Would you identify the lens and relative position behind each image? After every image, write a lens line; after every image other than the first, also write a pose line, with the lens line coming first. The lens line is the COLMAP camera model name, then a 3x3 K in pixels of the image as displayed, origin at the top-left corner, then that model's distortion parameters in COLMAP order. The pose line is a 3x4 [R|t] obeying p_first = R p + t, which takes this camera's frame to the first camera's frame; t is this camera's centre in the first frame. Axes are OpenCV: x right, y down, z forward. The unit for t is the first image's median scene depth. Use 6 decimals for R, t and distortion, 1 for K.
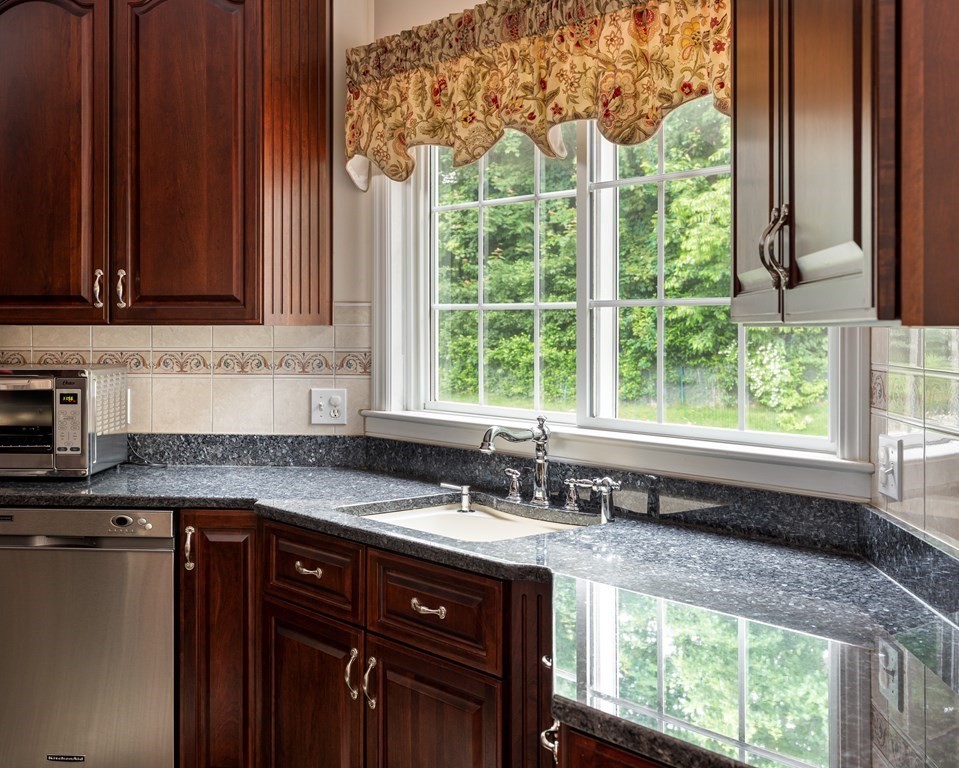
lens RADIAL K [[1130.5, 0, 427.8], [0, 1130.5, 319.0], [0, 0, 1]] dist [0.009792, 0.000000]
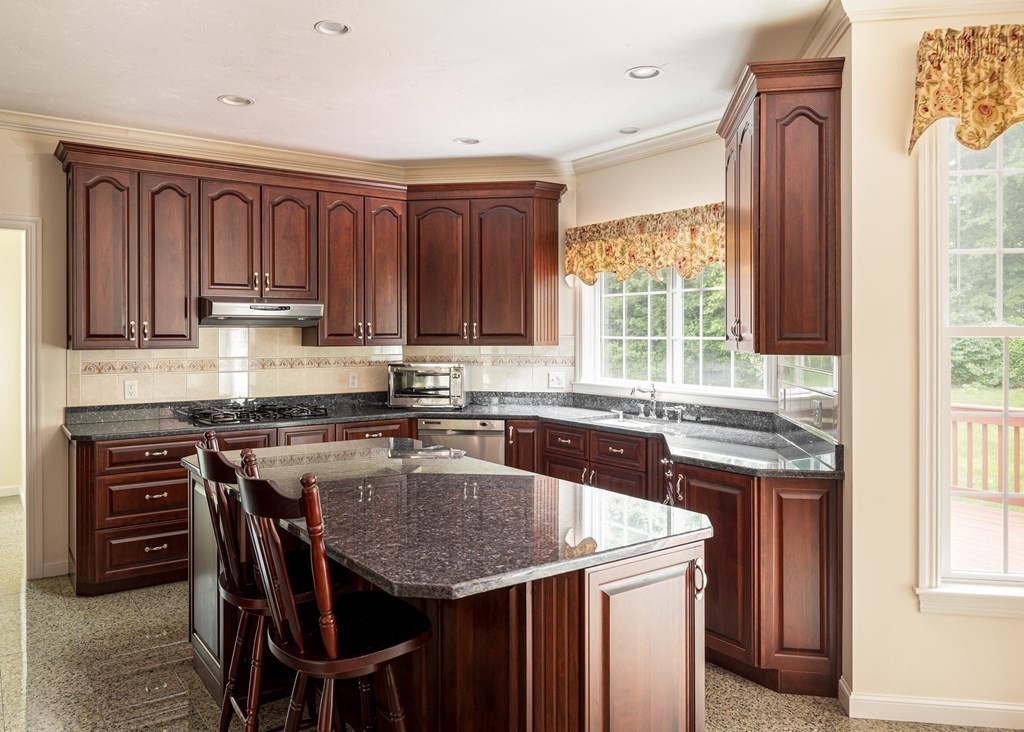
lens RADIAL K [[757.1, 0, 491.7], [0, 757.1, 332.9], [0, 0, 1]] dist [0.001771, -0.006858]
pose [[0.997832, -0.000847, -0.065807, -0.133966], [0.001154, 0.999989, 0.004627, -0.031150], [0.065802, -0.004693, 0.997822, -0.644875]]
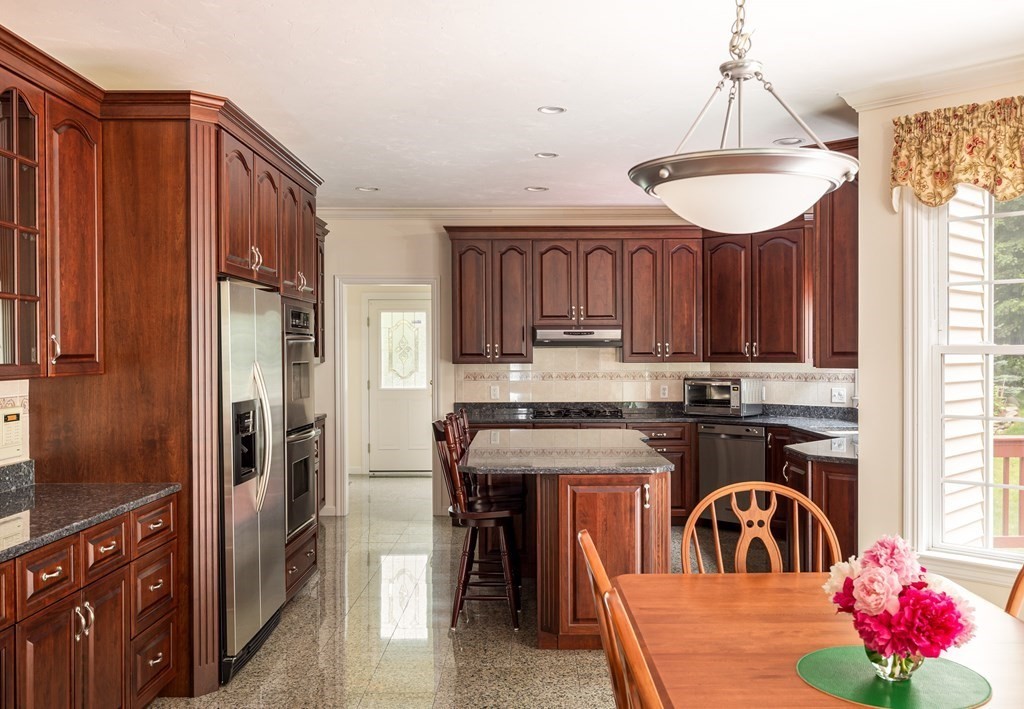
lens RADIAL K [[918.8, 0, 514.3], [0, 918.8, 361.3], [0, 0, 1]] dist [-0.001598, -0.002523]
pose [[0.777052, 0.003349, -0.629428, 0.713796], [0.006367, 0.999893, 0.013180, -0.032988], [0.629405, -0.014249, 0.776947, -1.157486]]
